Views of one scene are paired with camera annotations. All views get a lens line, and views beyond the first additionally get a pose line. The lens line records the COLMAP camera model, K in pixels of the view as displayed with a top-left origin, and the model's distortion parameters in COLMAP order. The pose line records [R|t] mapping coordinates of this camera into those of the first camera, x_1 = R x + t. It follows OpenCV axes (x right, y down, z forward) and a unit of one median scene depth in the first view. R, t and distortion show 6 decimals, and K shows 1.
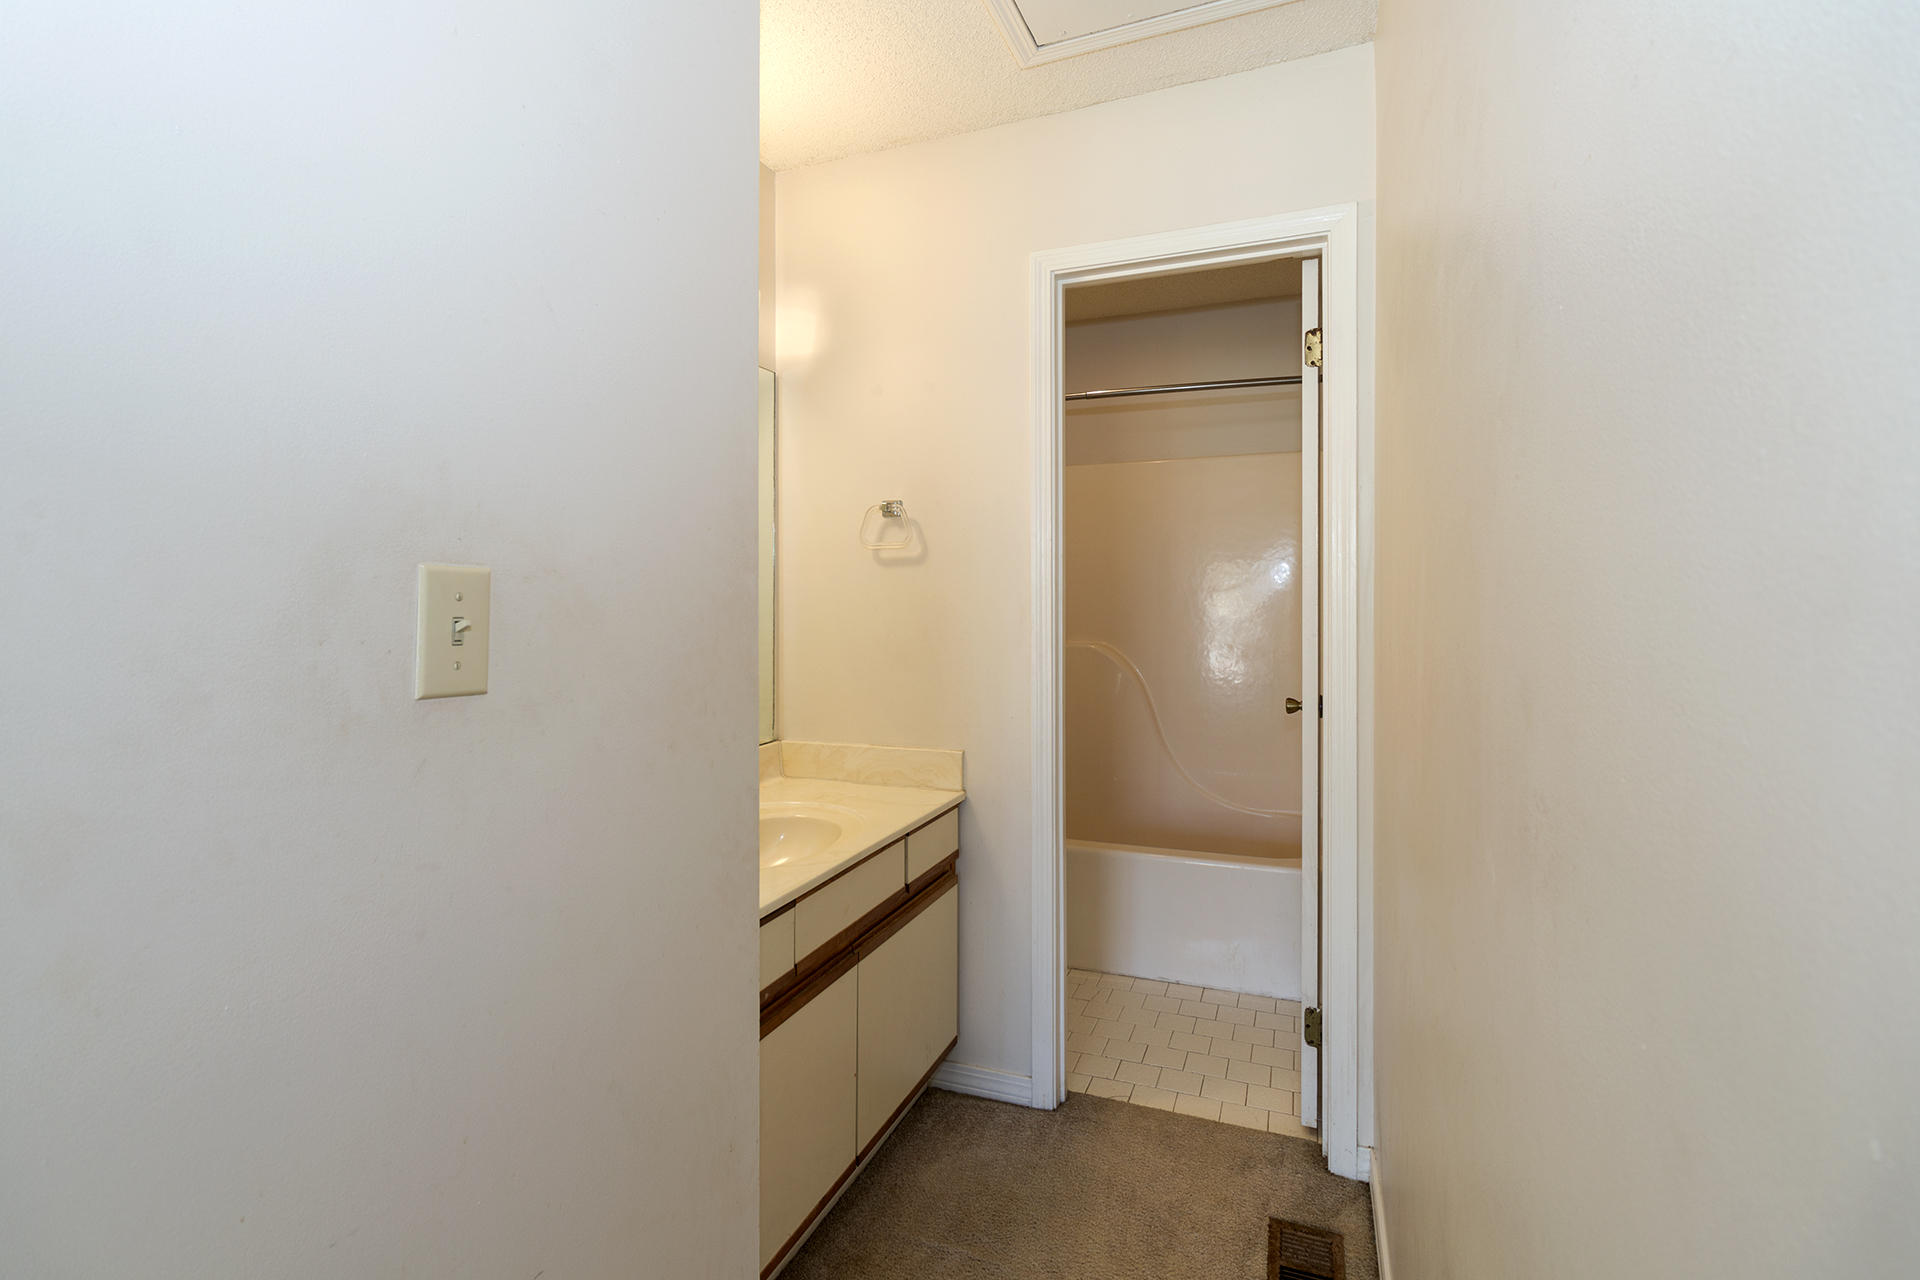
lens RADIAL K [[893.8, 0, 969.5], [0, 893.8, 599.4], [0, 0, 1]] dist [0.007405, -0.000903]
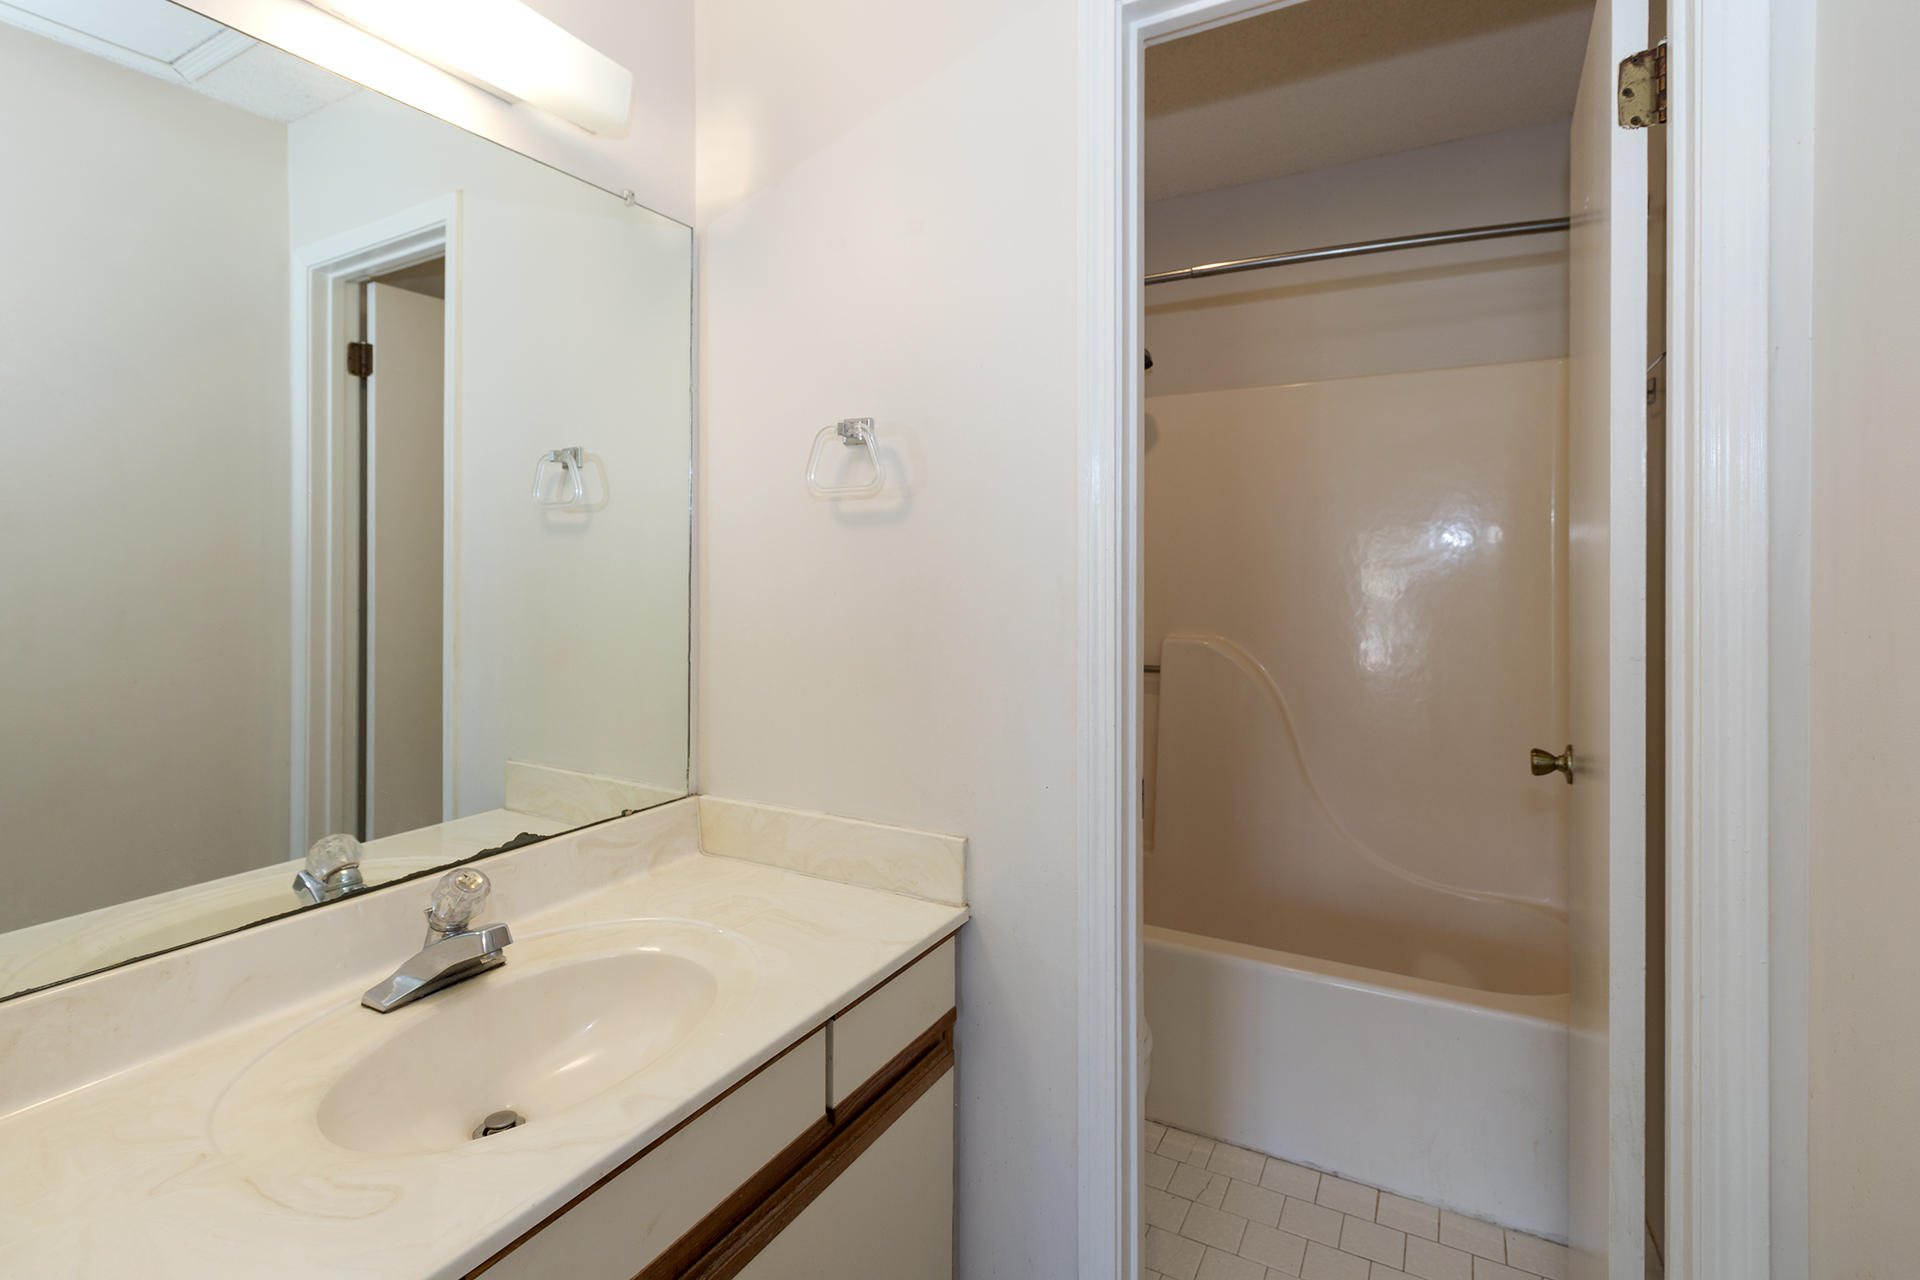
lens RADIAL K [[893.8, 0, 962.7], [0, 893.8, 561.7], [0, 0, 1]] dist [0.007405, -0.000903]
pose [[0.989789, 0.004045, -0.142482, 0.072278], [-0.005695, 0.999921, -0.011175, -0.006119], [0.142426, 0.011872, 0.989734, 0.400588]]
